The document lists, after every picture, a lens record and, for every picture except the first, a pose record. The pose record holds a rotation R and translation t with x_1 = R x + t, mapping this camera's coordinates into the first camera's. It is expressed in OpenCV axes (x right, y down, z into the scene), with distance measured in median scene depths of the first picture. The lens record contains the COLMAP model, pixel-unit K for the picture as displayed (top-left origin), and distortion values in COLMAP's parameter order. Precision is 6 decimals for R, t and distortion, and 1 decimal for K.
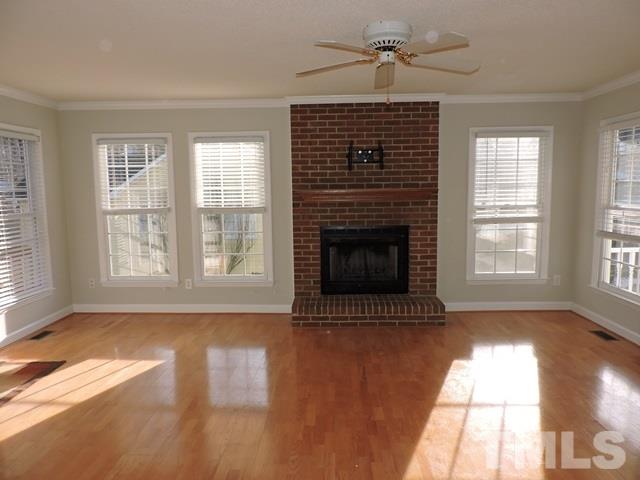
lens RADIAL K [[458.4, 0, 321.2], [0, 458.4, 241.1], [0, 0, 1]] dist [-0.013554, -0.003500]
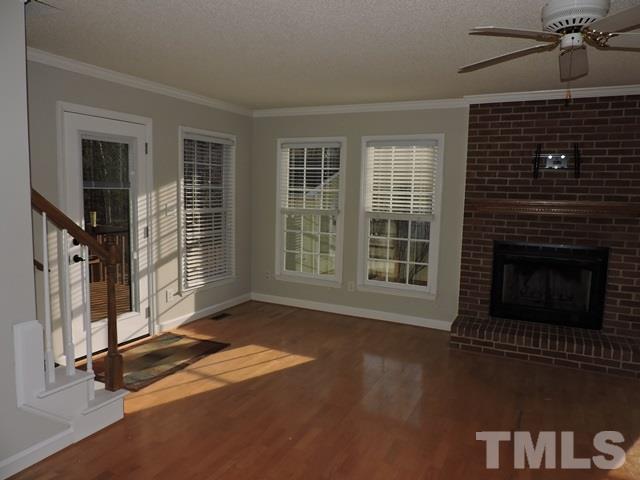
lens RADIAL K [[458.4, 0, 321.2], [0, 458.4, 241.1], [0, 0, 1]] dist [-0.013554, -0.003500]
pose [[0.909412, 0.080789, -0.407974, 0.056658], [-0.083573, 0.996441, 0.011029, -0.012220], [0.407413, 0.024066, 0.912927, 0.054798]]
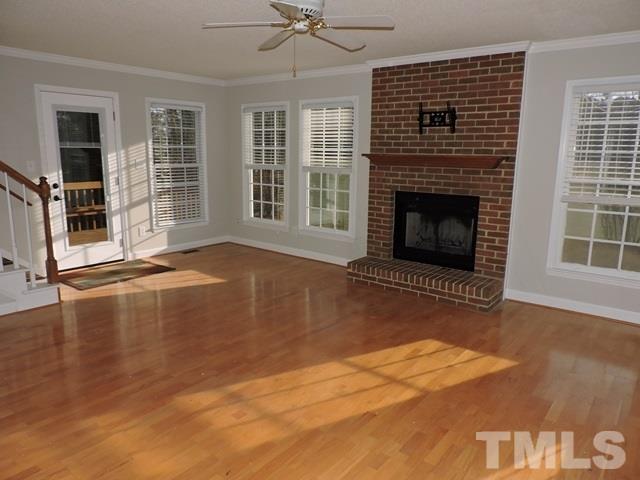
lens RADIAL K [[458.4, 0, 321.2], [0, 458.4, 241.1], [0, 0, 1]] dist [-0.013554, -0.003500]
pose [[0.796513, 0.141812, -0.587755, 0.493777], [-0.095605, 0.989416, 0.109161, -0.016952], [0.597014, -0.030755, 0.801641, 0.098033]]
